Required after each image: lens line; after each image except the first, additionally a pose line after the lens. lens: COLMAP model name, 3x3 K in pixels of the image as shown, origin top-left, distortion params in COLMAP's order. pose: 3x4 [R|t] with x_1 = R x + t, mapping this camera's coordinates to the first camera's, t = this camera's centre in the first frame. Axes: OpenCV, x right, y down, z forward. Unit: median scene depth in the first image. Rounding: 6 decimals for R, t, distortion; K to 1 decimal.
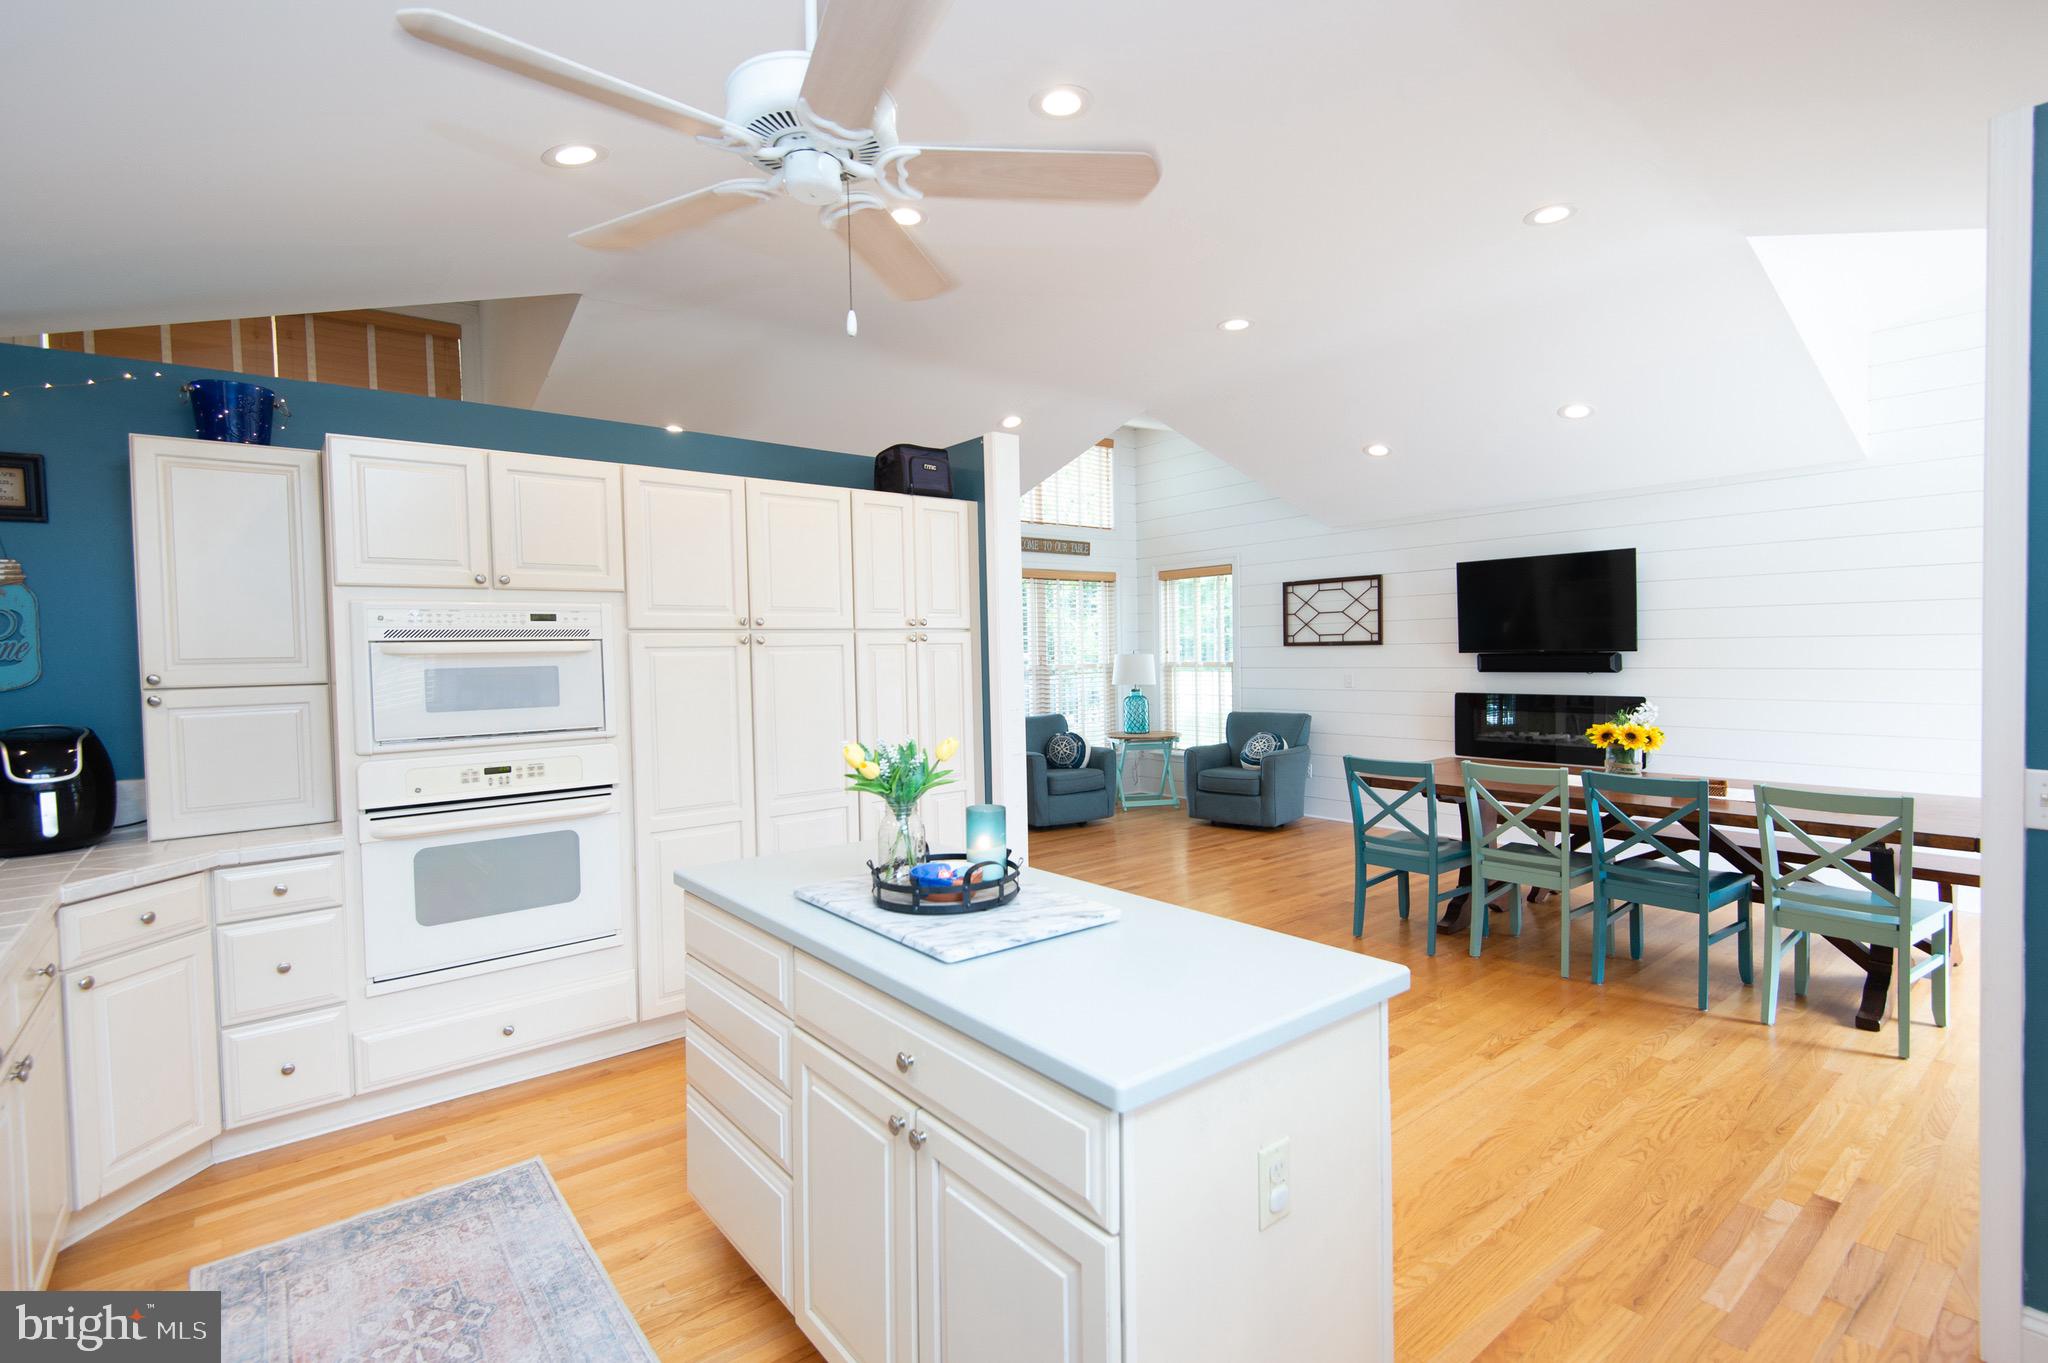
lens RADIAL K [[944.2, 0, 1009.2], [0, 944.2, 679.3], [0, 0, 1]] dist [0.014240, -0.002097]
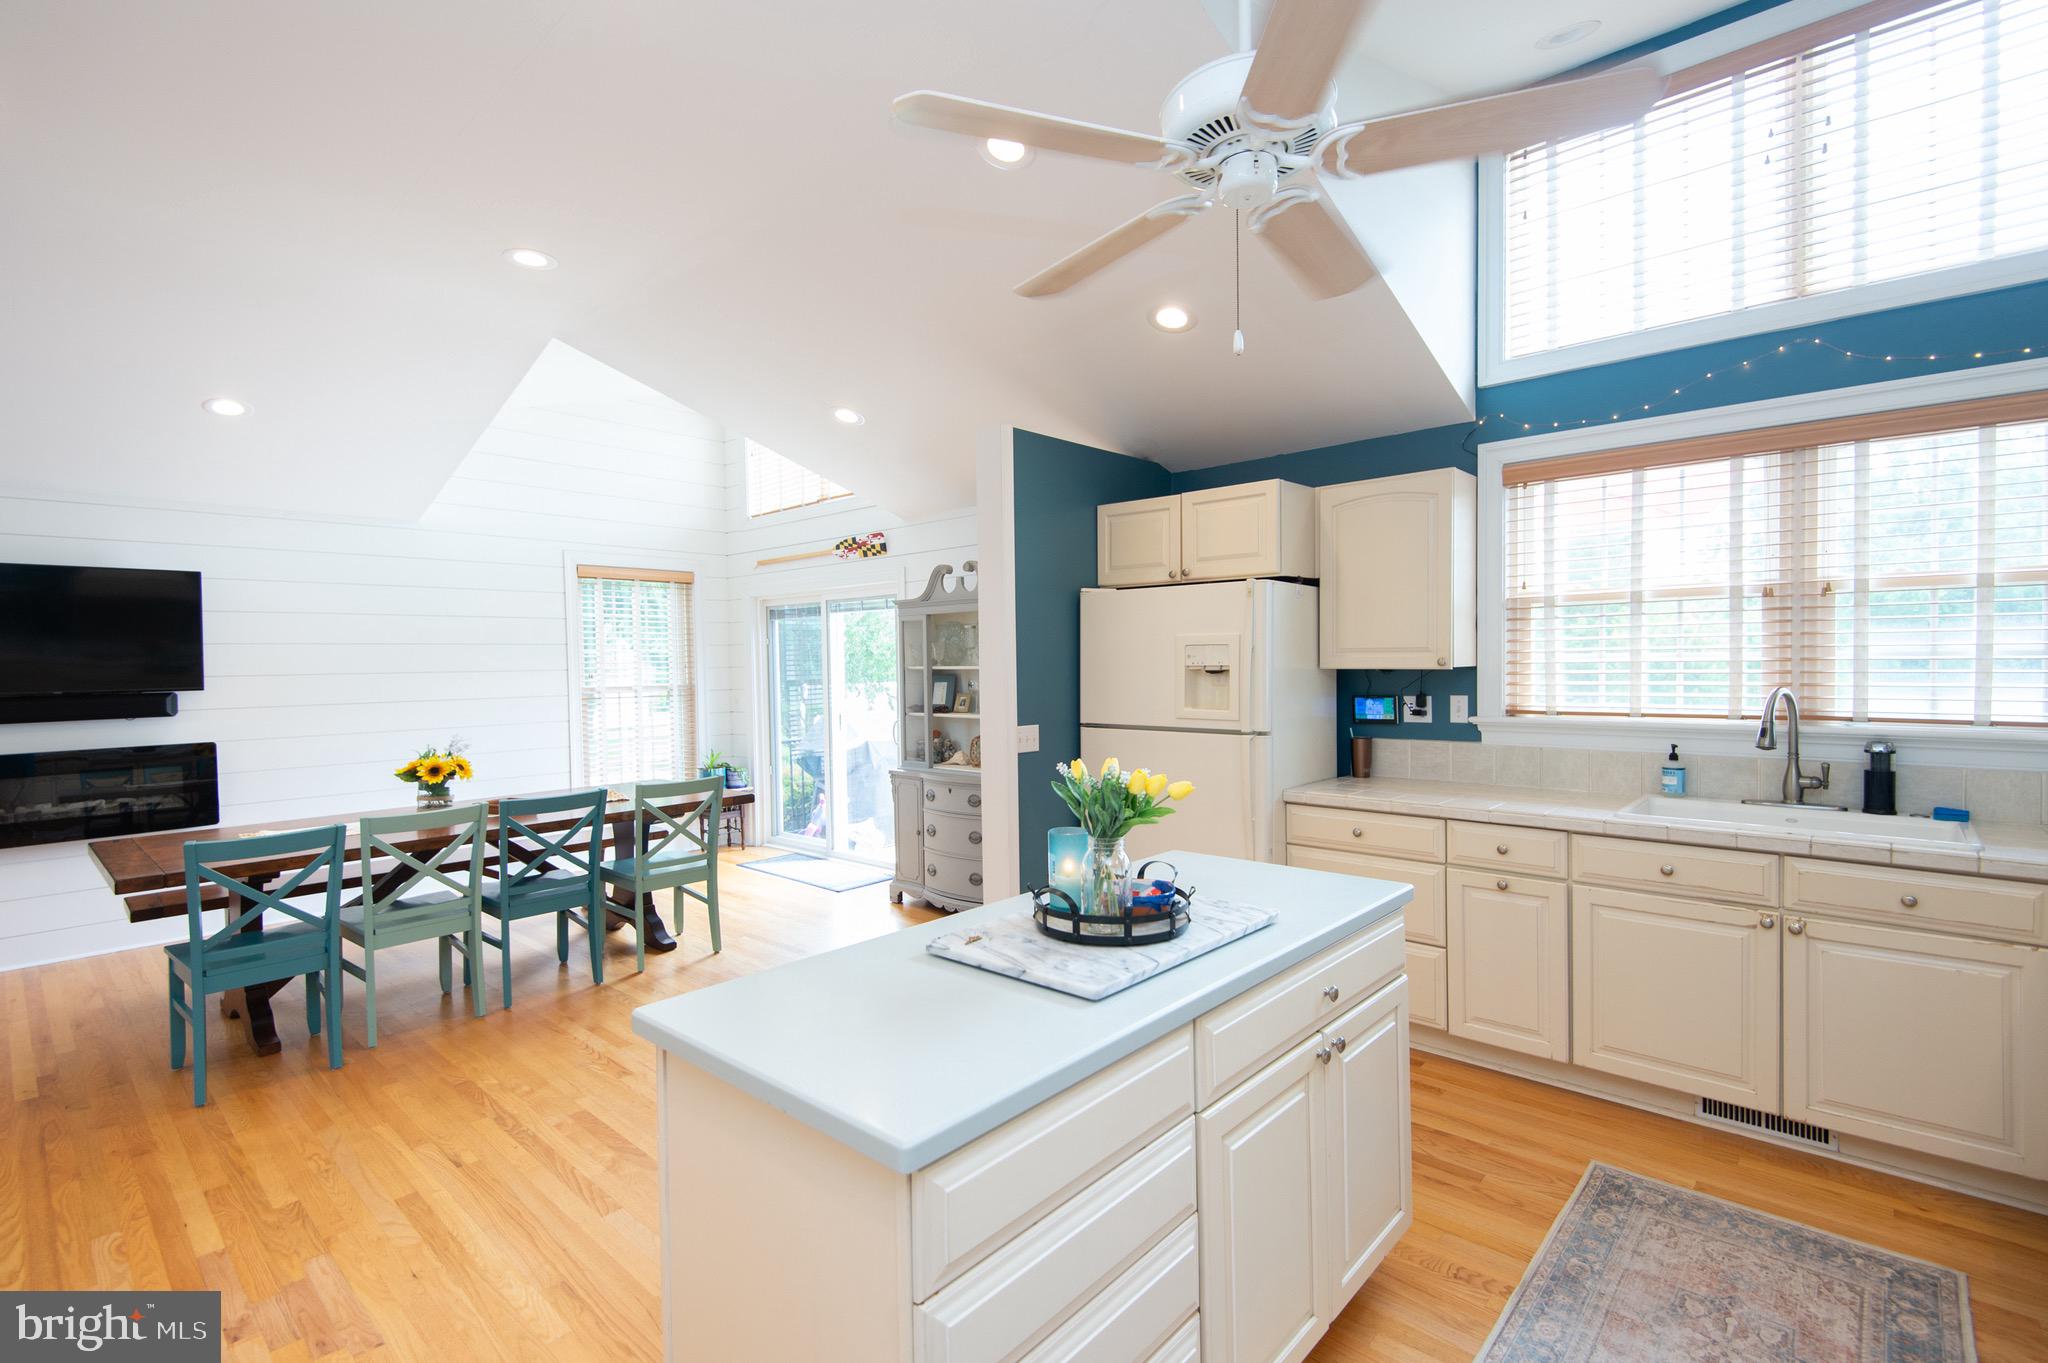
lens RADIAL K [[944.2, 0, 1025.2], [0, 944.2, 676.3], [0, 0, 1]] dist [0.014240, -0.002097]
pose [[-0.159055, 0.002044, 0.987268, -0.575249], [0.051134, 0.998673, 0.006171, -0.016936], [-0.985945, 0.051465, -0.158949, 0.711303]]
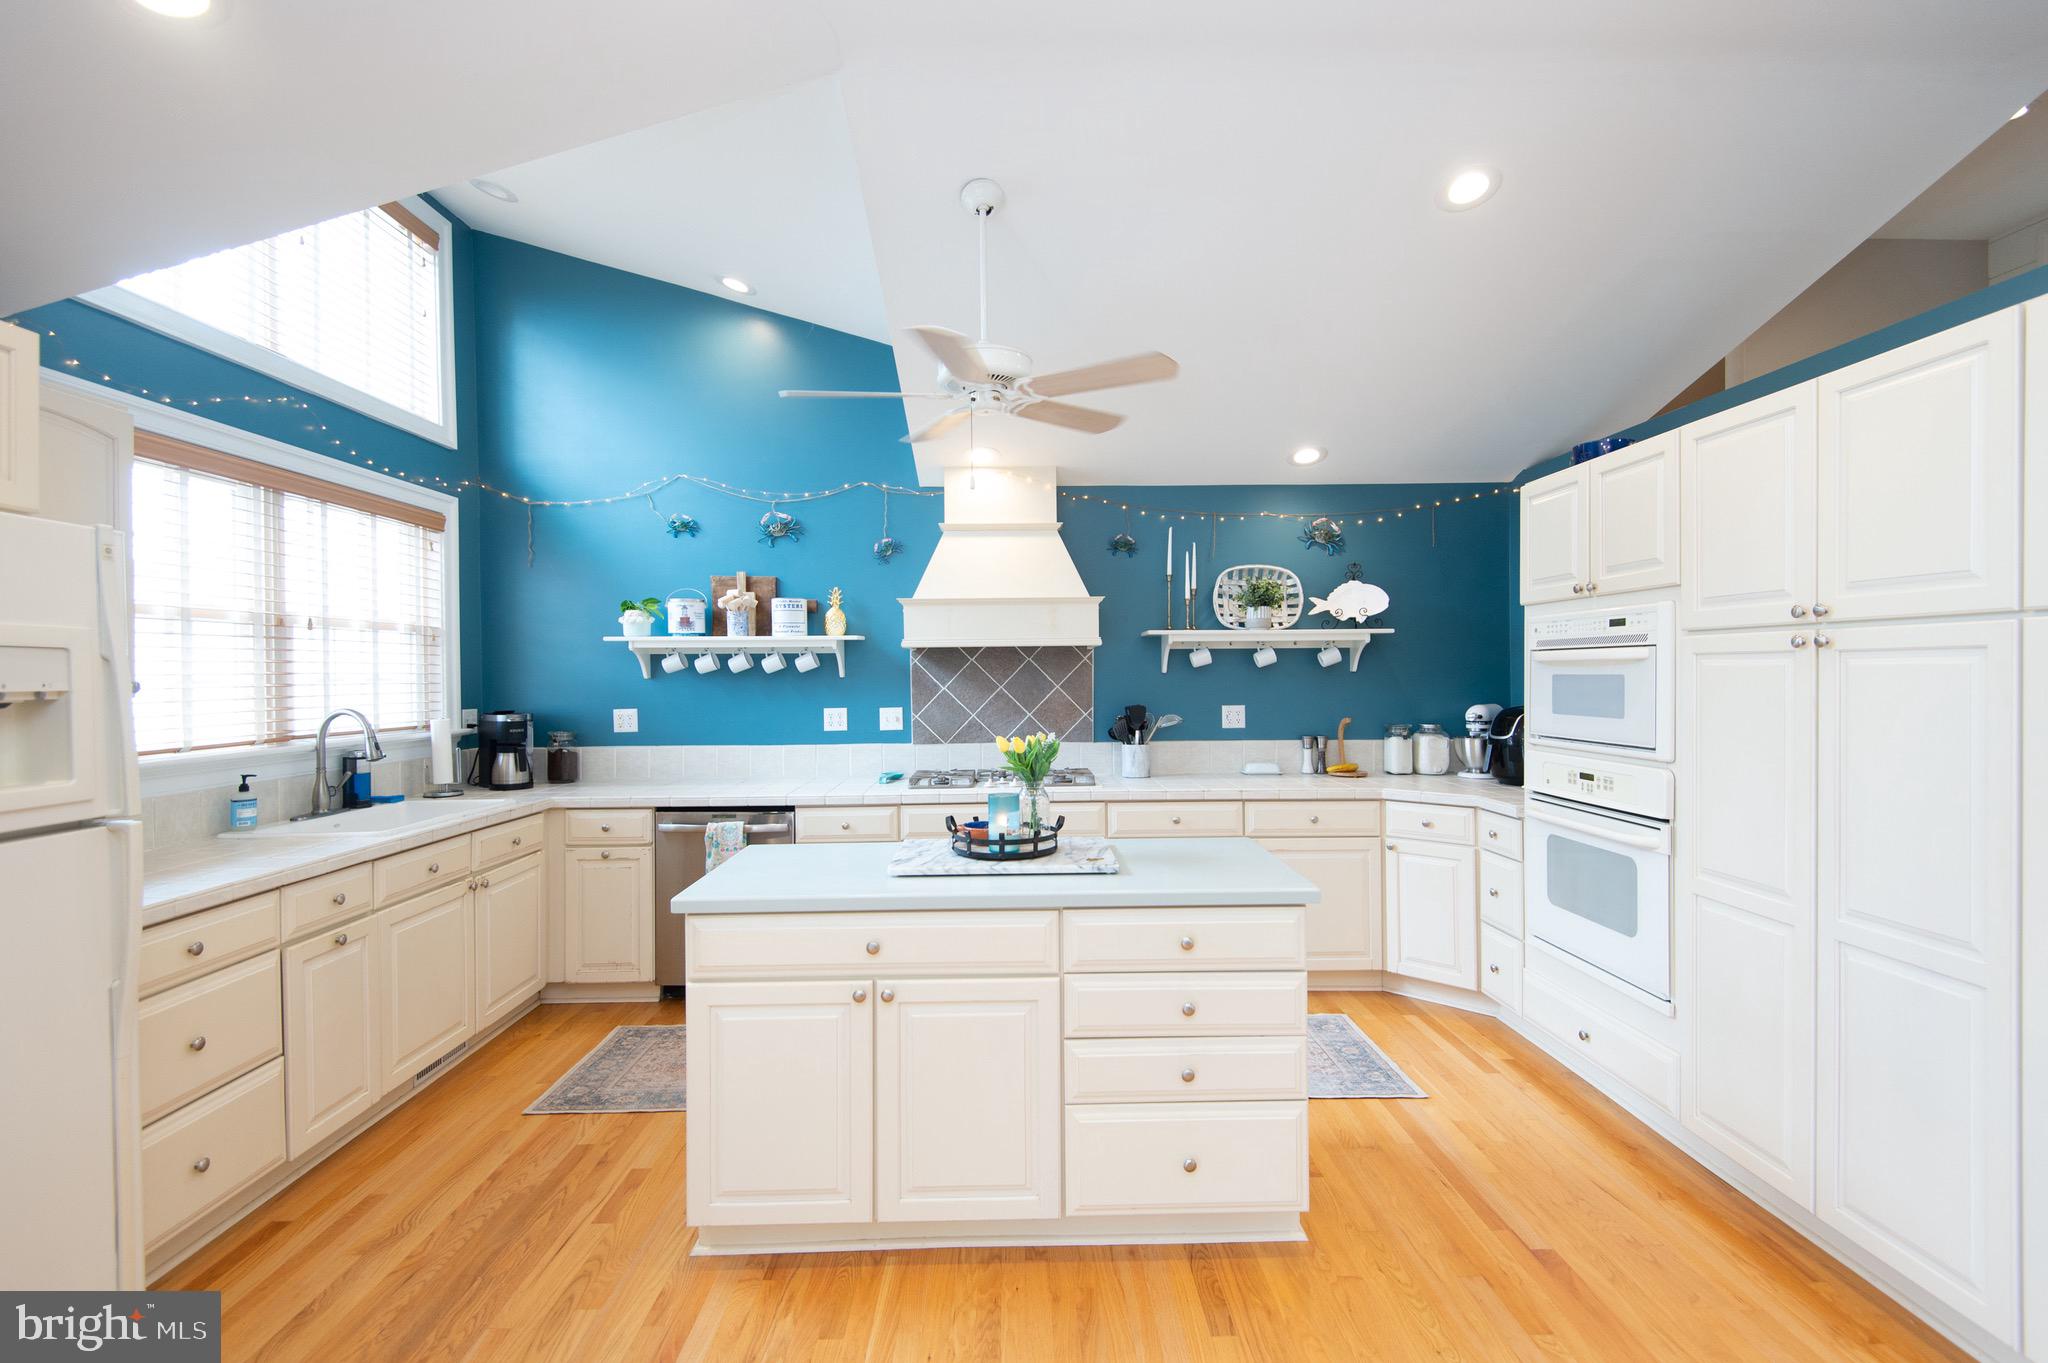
lens RADIAL K [[944.2, 0, 1043.5], [0, 944.2, 681.5], [0, 0, 1]] dist [0.014240, -0.002097]
pose [[-0.586213, 0.031747, -0.809535, 0.587773], [-0.007363, 0.998982, 0.044509, -0.043874], [0.810124, 0.032052, -0.585382, 1.071843]]
